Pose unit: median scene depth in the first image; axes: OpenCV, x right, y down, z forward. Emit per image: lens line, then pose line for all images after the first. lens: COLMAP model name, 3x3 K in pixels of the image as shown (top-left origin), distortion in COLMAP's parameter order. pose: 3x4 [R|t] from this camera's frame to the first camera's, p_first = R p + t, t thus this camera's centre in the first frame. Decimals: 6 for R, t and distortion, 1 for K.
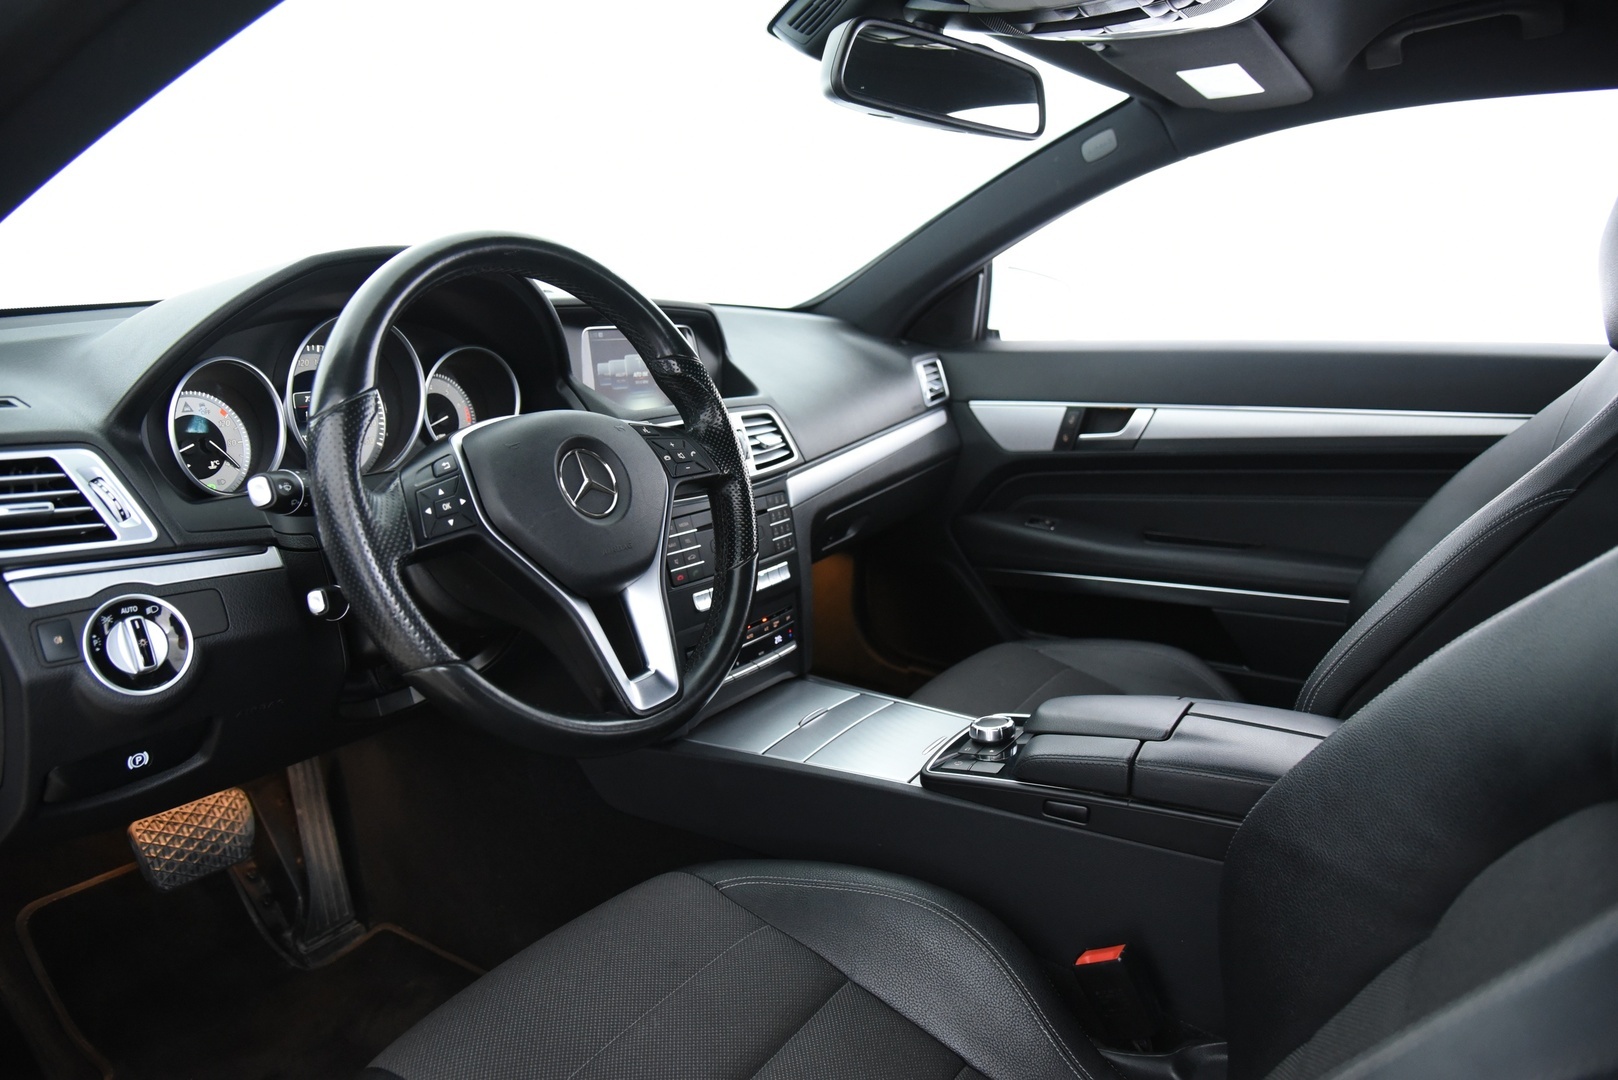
lens RADIAL K [[1133.9, 0, 808.2], [0, 1133.9, 576.0], [0, 0, 1]] dist [-0.038188, -0.004678]
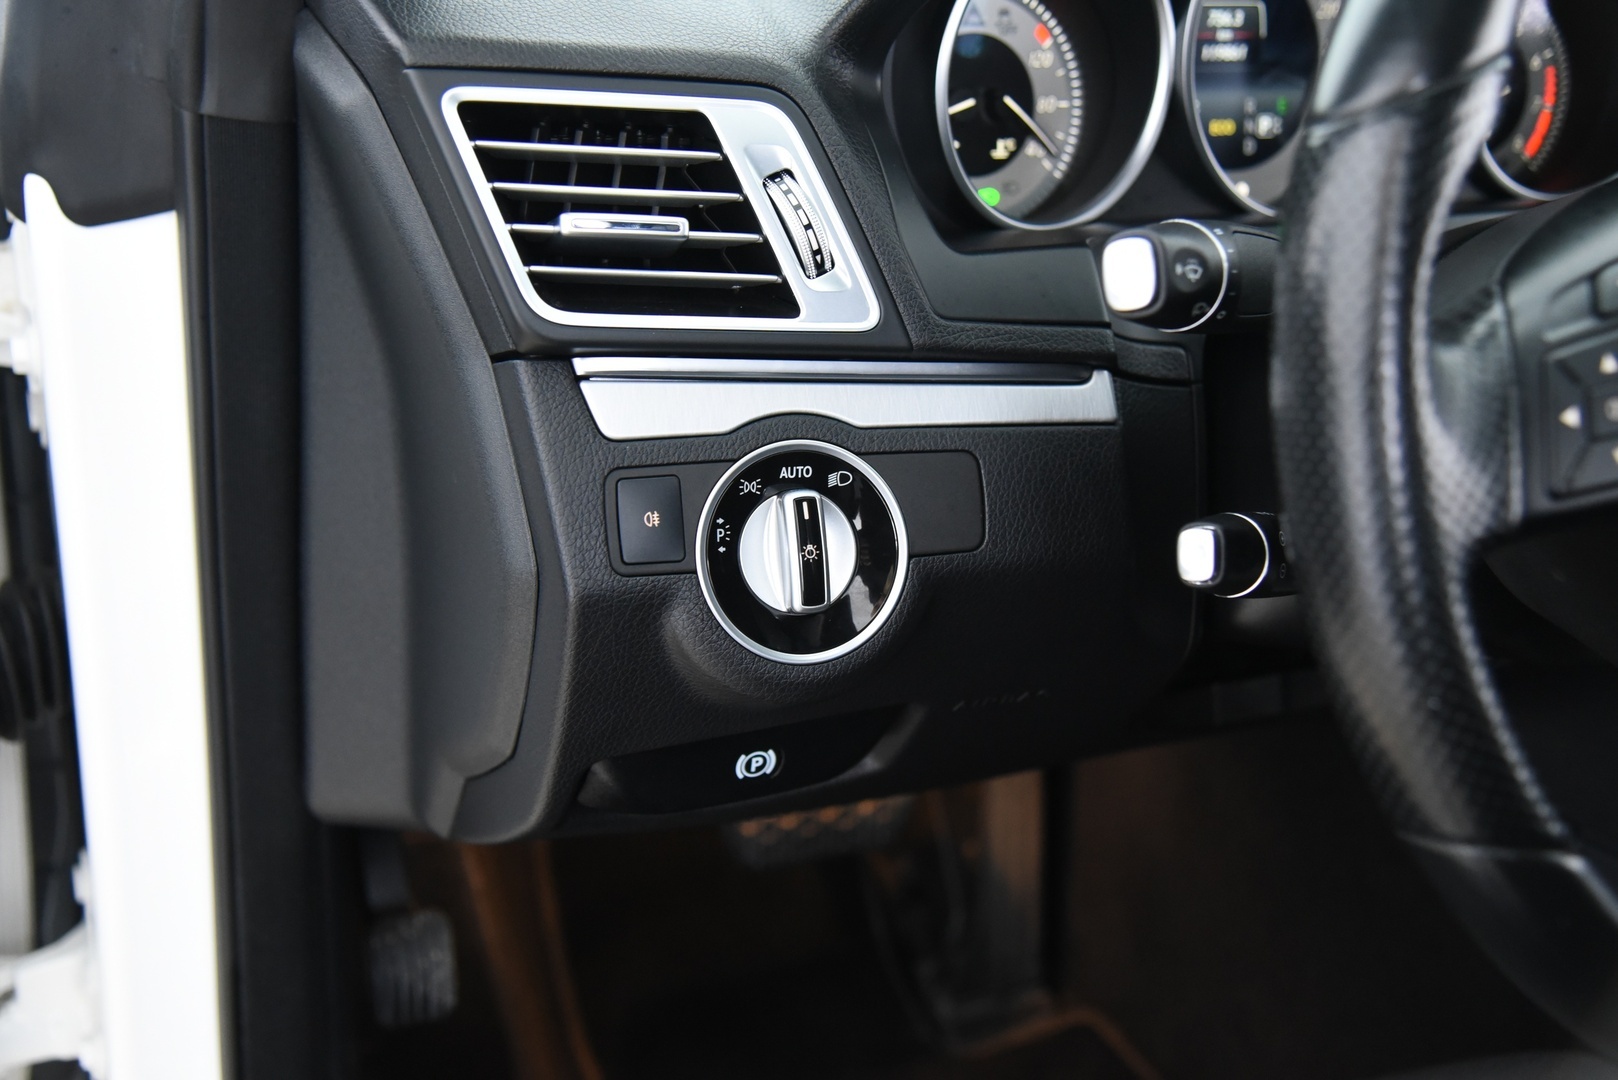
lens RADIAL K [[1905.2, 0, 809.0], [0, 1905.2, 540.0], [0, 0, 1]] dist [0.018749, 0.009933]
pose [[0.851540, 0.231801, -0.470265, -0.234206], [-0.169268, 0.970471, 0.171855, -0.077821], [0.496214, -0.066741, 0.865631, 0.332341]]
